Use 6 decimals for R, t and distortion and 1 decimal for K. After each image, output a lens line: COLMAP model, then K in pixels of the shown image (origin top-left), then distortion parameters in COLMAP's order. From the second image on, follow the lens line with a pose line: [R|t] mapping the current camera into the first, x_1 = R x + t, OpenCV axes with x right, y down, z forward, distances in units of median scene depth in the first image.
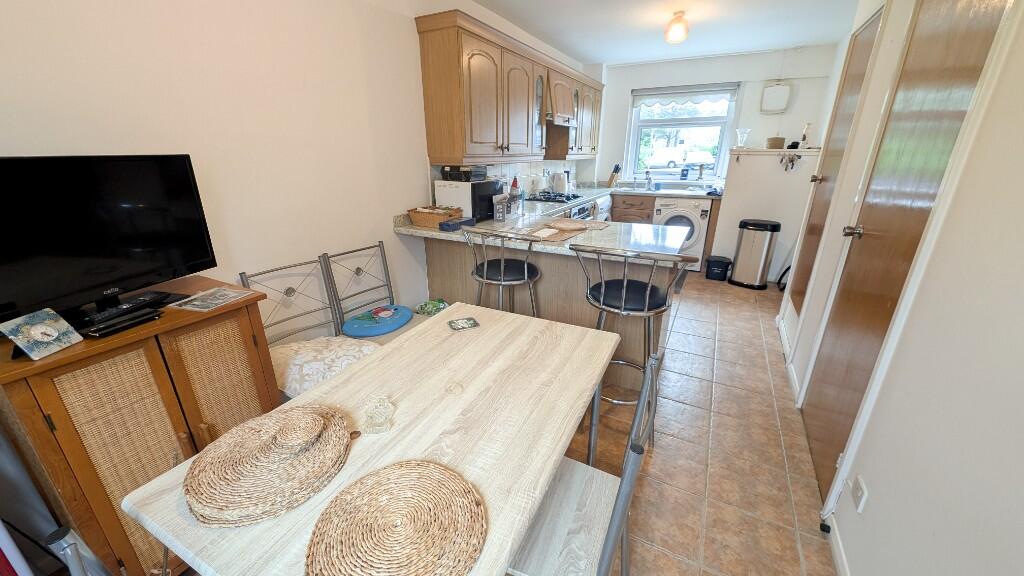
lens RADIAL K [[382.9, 0, 508.0], [0, 382.9, 289.4], [0, 0, 1]] dist [-0.001990, -0.000532]
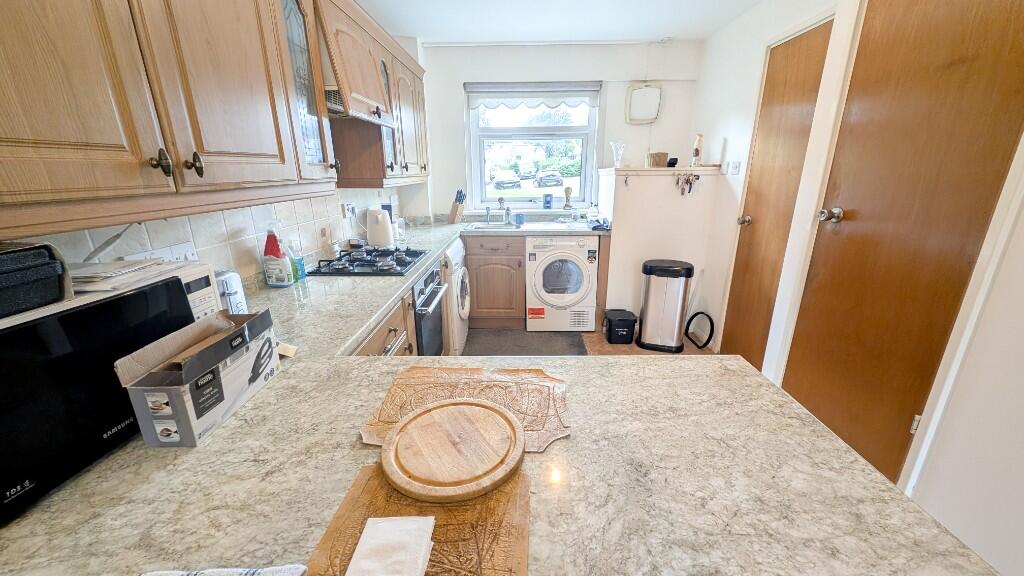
lens RADIAL K [[382.9, 0, 515.9], [0, 382.9, 290.0], [0, 0, 1]] dist [-0.001990, -0.000532]
pose [[0.884097, -0.143860, 0.444609, 0.053019], [0.162506, 0.986700, -0.003879, -0.155361], [-0.438138, 0.075681, 0.895716, 0.422735]]
